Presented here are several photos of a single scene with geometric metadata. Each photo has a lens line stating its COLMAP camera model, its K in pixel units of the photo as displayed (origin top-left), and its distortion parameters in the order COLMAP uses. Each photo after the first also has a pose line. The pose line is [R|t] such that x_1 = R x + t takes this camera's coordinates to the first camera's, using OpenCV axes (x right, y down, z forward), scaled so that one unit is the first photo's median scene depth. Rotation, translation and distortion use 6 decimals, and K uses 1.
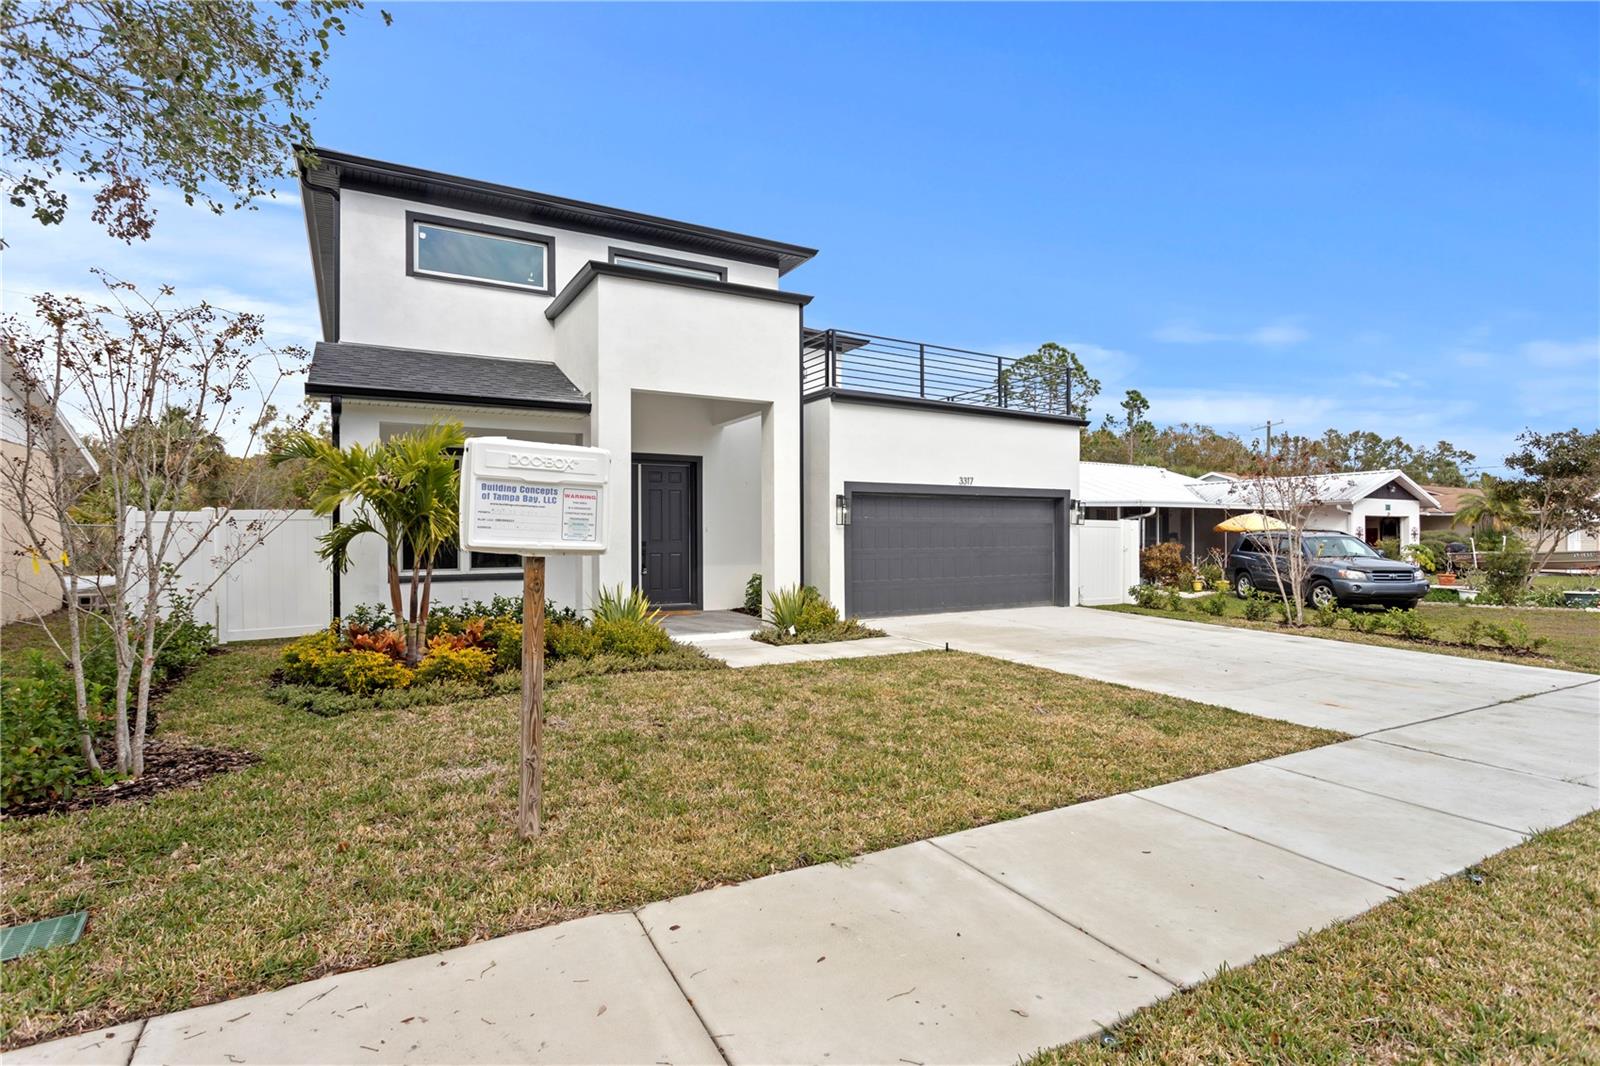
lens RADIAL K [[784.7, 0, 798.9], [0, 784.7, 545.6], [0, 0, 1]] dist [-0.005439, -0.000555]
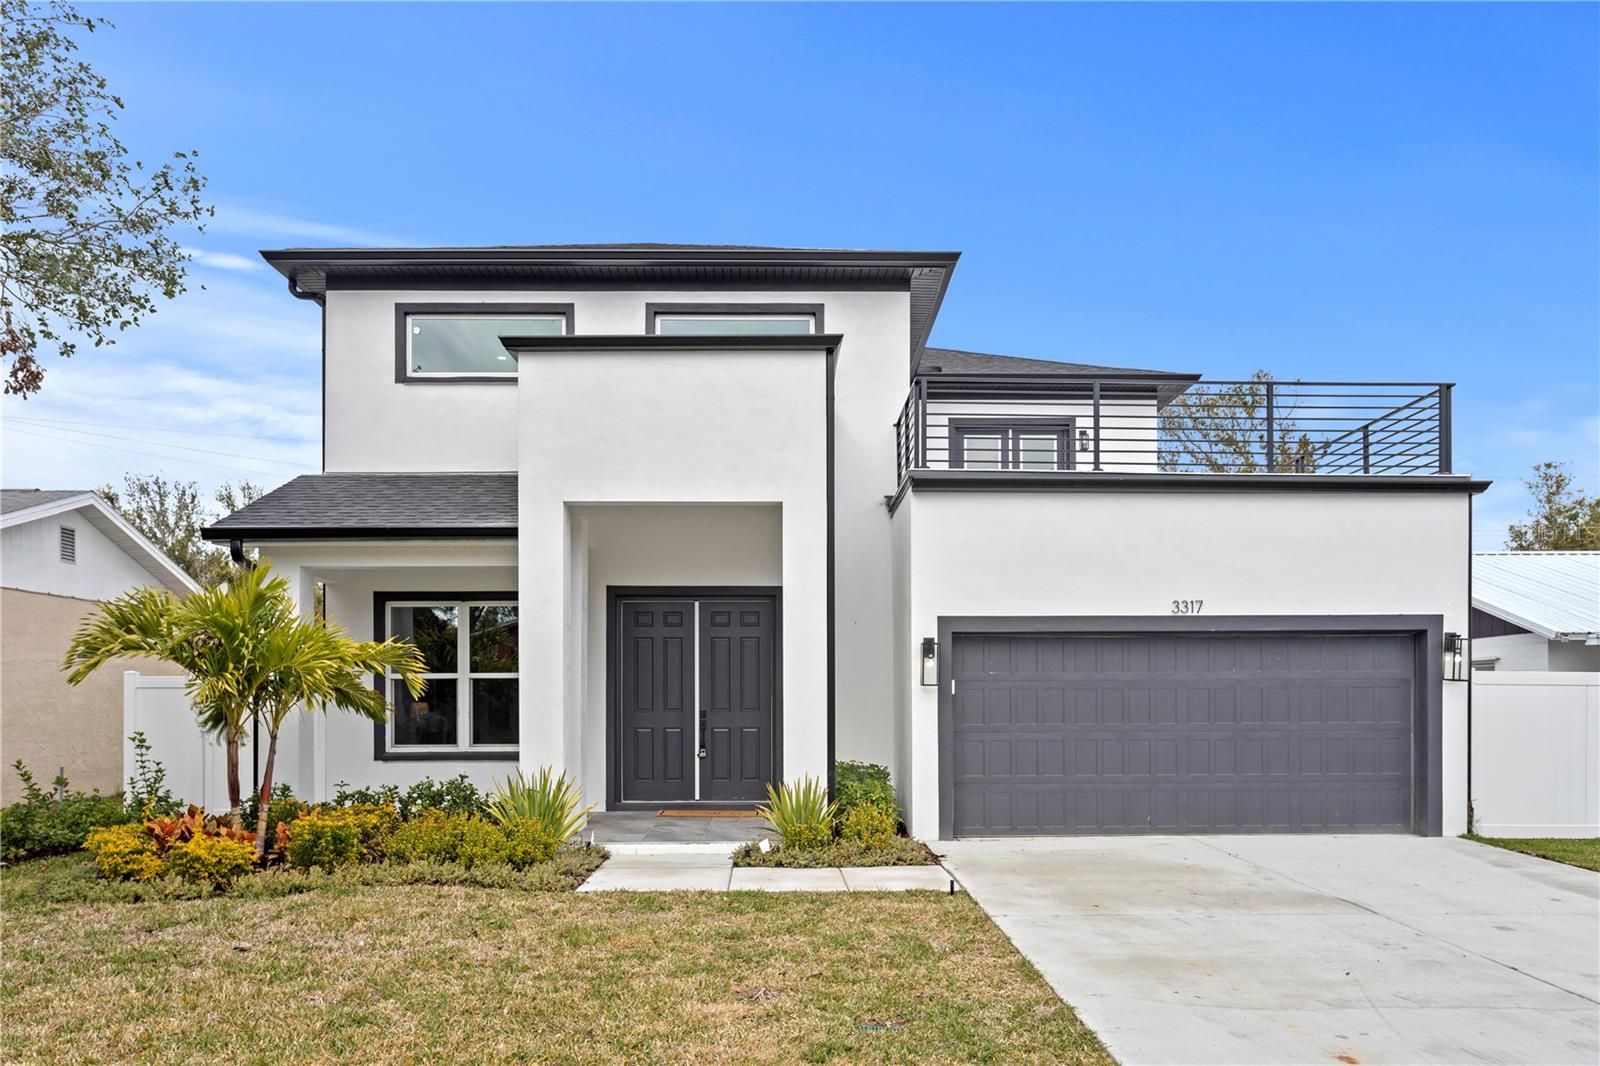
lens RADIAL K [[1171.8, 0, 800.9], [0, 1171.8, 712.0], [0, 0, 1]] dist [-0.002032, -0.000372]
pose [[0.878029, 0.003700, -0.478593, 0.411751], [-0.005201, 0.999985, -0.001809, -0.002740], [0.478579, 0.004078, 0.878035, 0.121978]]
